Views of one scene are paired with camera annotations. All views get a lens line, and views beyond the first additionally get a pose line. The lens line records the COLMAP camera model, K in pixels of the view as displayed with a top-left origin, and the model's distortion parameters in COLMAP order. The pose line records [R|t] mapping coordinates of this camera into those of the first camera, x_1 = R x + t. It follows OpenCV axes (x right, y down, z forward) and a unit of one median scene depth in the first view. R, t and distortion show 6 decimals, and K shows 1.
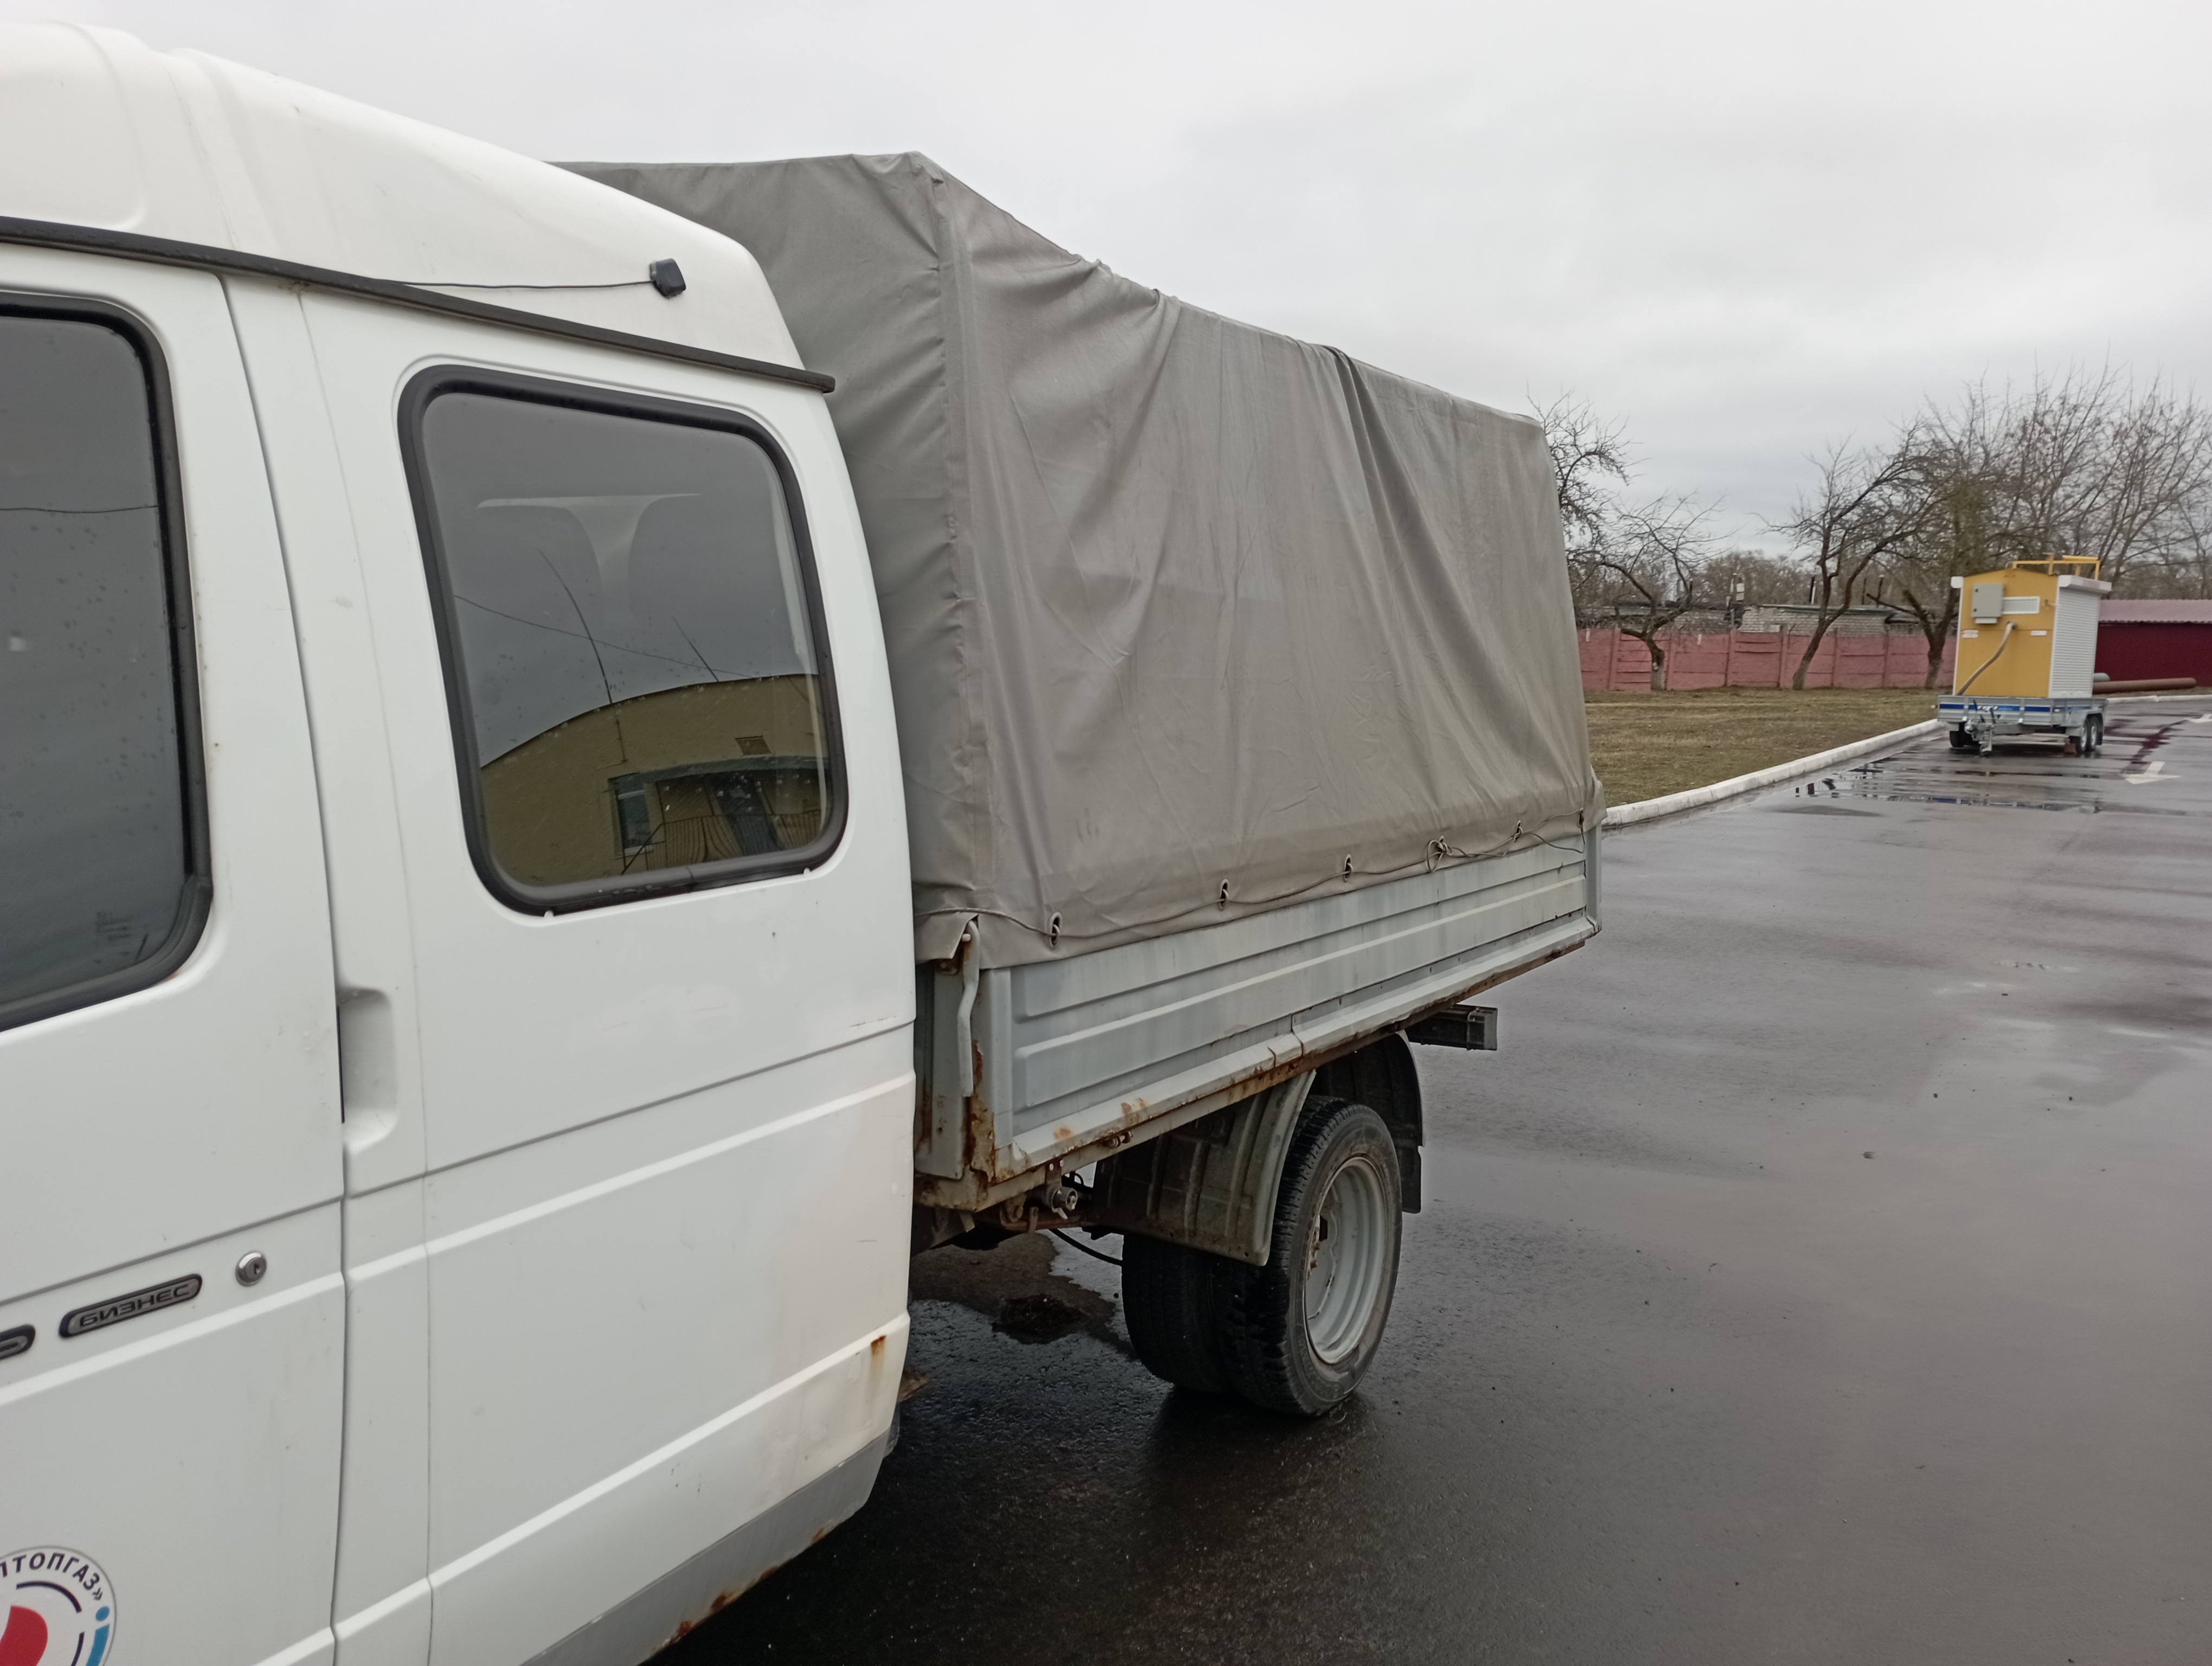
lens RADIAL K [[1873.4, 0, 1103.7], [0, 1873.4, 878.3], [0, 0, 1]] dist [0.114909, -0.165283]
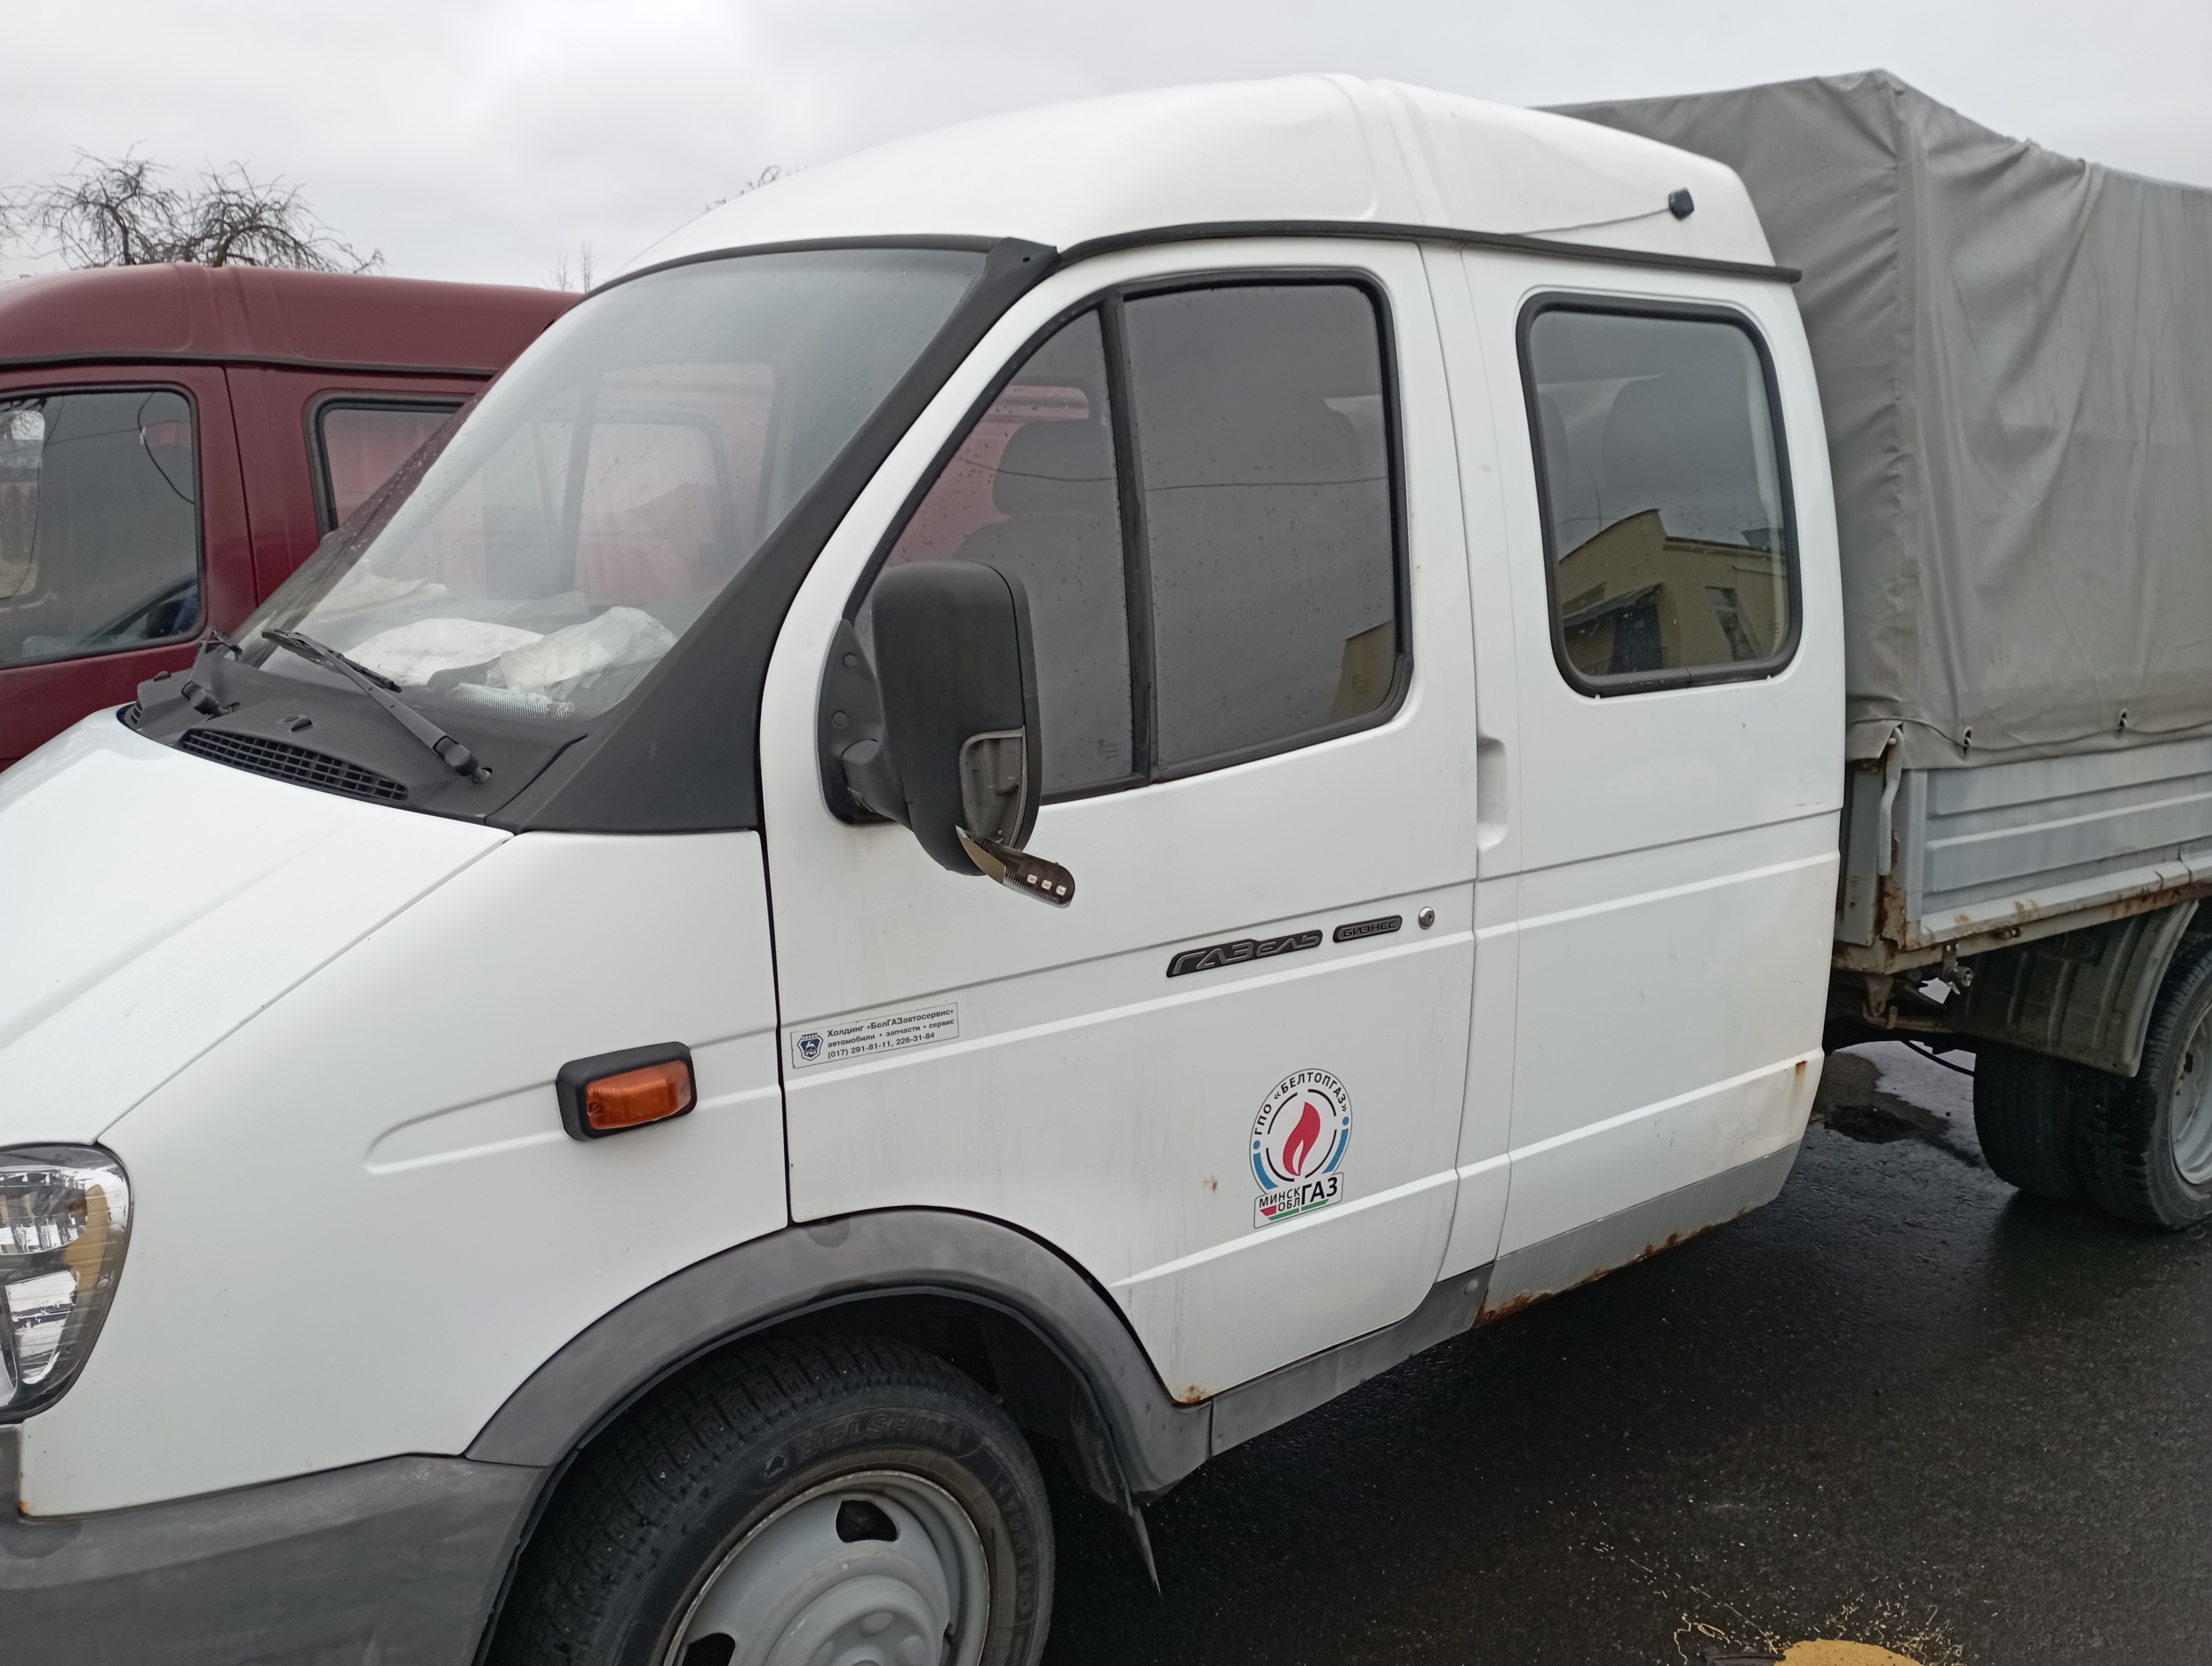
lens RADIAL K [[1761.5, 0, 1106.0], [0, 1761.5, 833.0], [0, 0, 1]] dist [0.100919, -0.136520]
pose [[0.917202, 0.050706, -0.395183, -0.075597], [-0.030368, 0.997880, 0.057556, 0.037603], [0.397264, -0.040789, 0.916798, -0.220172]]
